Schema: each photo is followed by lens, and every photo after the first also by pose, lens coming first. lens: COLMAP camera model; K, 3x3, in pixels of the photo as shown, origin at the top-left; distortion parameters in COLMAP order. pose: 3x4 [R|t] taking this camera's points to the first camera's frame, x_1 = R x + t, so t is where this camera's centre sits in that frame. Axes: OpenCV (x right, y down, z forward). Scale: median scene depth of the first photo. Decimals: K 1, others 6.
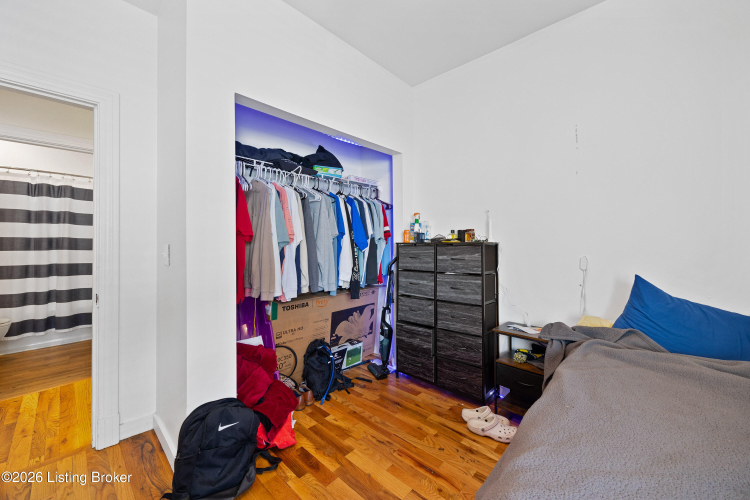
lens RADIAL K [[290.6, 0, 376.2], [0, 290.6, 246.9], [0, 0, 1]] dist [0.000071, -0.000021]
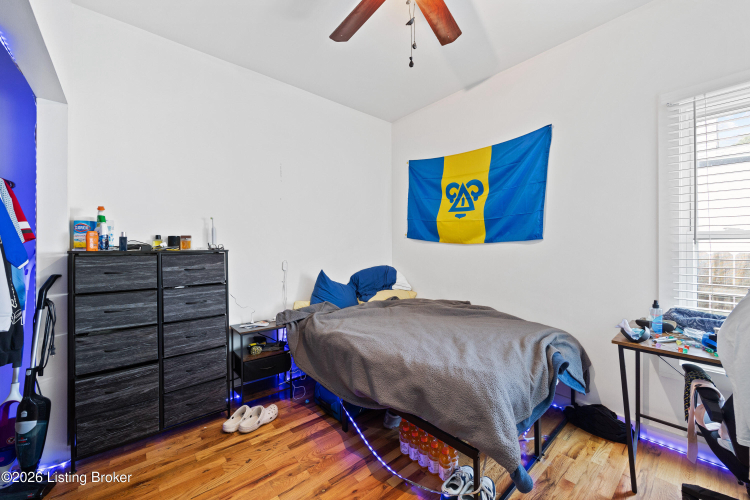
lens RADIAL K [[293.9, 0, 375.1], [0, 293.9, 254.6], [0, 0, 1]] dist [-0.009671, -0.000078]
pose [[0.106191, -0.008866, 0.994306, -0.530433], [0.018644, 0.999802, 0.006924, 0.001259], [-0.994171, 0.017803, 0.106336, 0.345849]]
